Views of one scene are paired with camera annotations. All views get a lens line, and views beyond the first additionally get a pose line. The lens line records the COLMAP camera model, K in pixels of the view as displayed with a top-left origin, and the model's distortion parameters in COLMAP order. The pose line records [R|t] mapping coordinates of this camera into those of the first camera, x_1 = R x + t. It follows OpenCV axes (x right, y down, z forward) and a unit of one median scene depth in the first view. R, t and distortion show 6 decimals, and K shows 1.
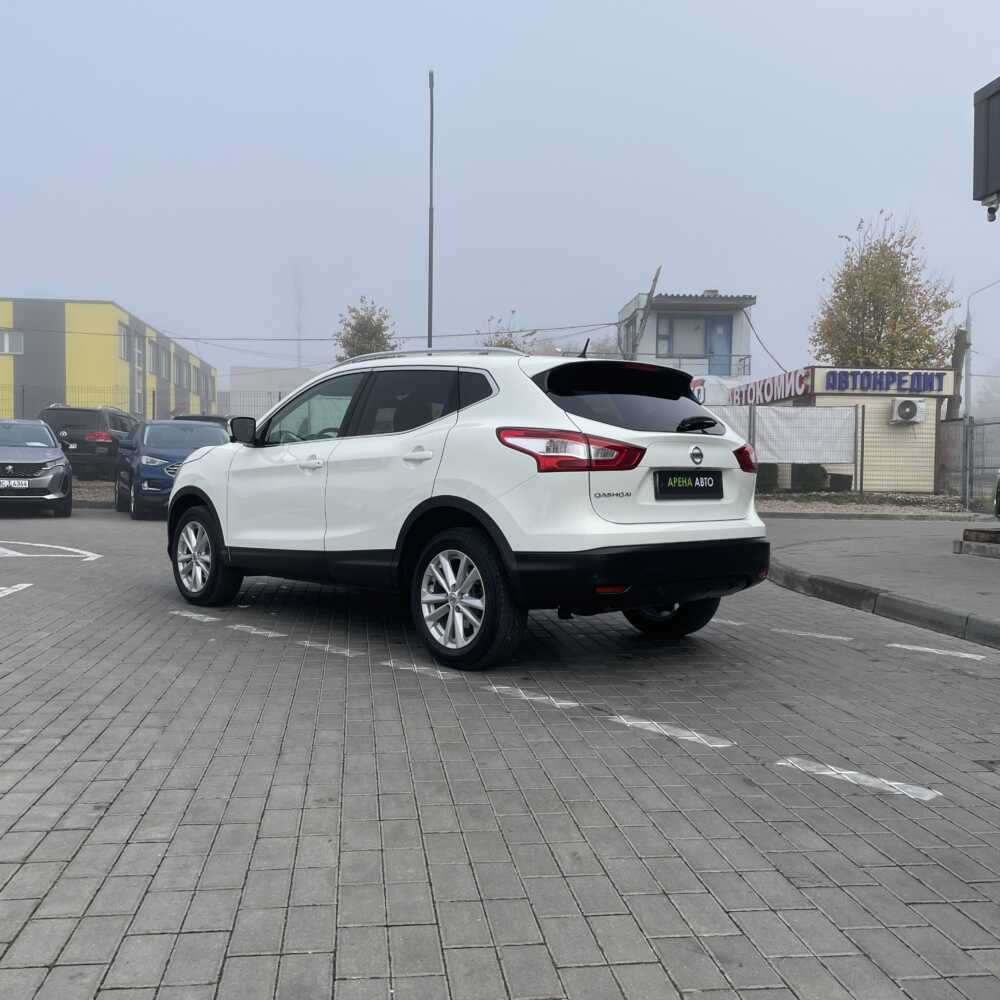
lens RADIAL K [[1012.3, 0, 492.1], [0, 1012.3, 505.5], [0, 0, 1]] dist [0.113272, -0.183374]
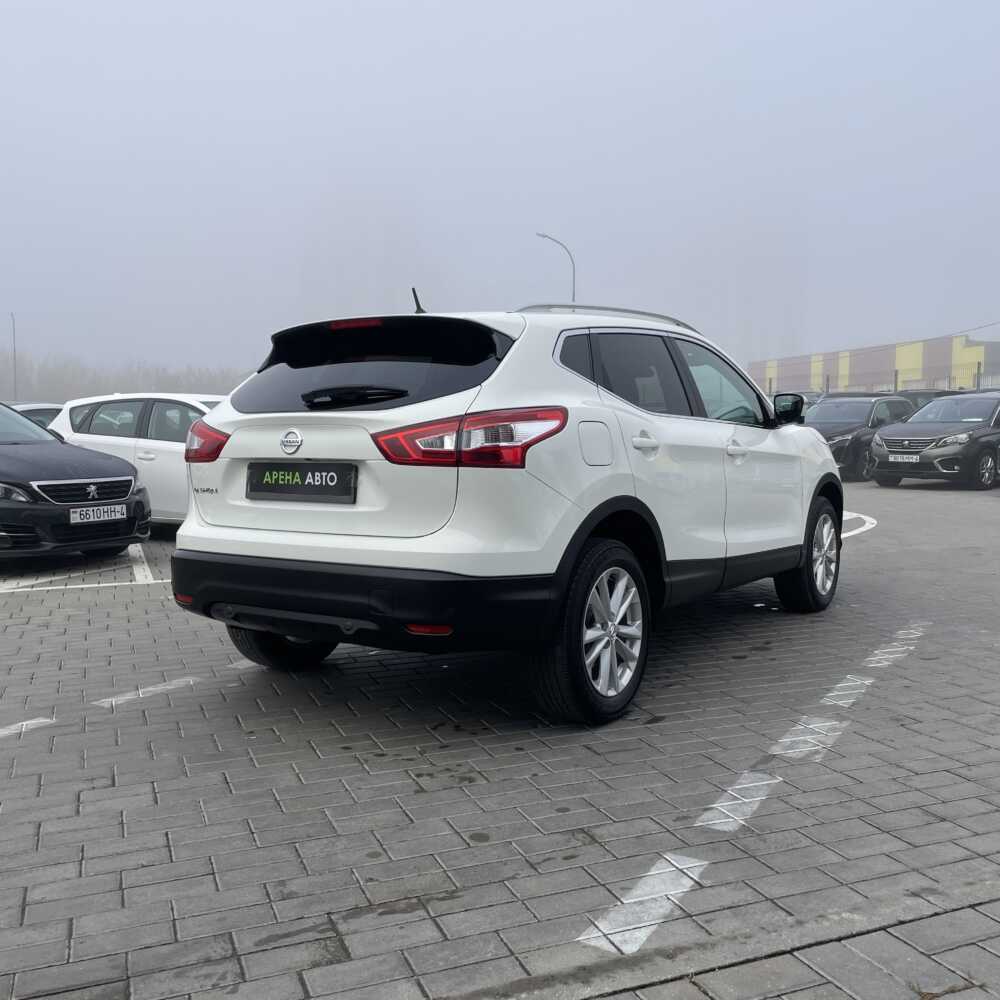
lens RADIAL K [[1012.3, 0, 492.1], [0, 1012.3, 505.5], [0, 0, 1]] dist [0.113272, -0.183374]
pose [[0.233018, 0.051866, -0.971088, 0.214841], [-0.025117, 0.998565, 0.047306, -0.009497], [0.972148, 0.013368, 0.233986, 0.219696]]
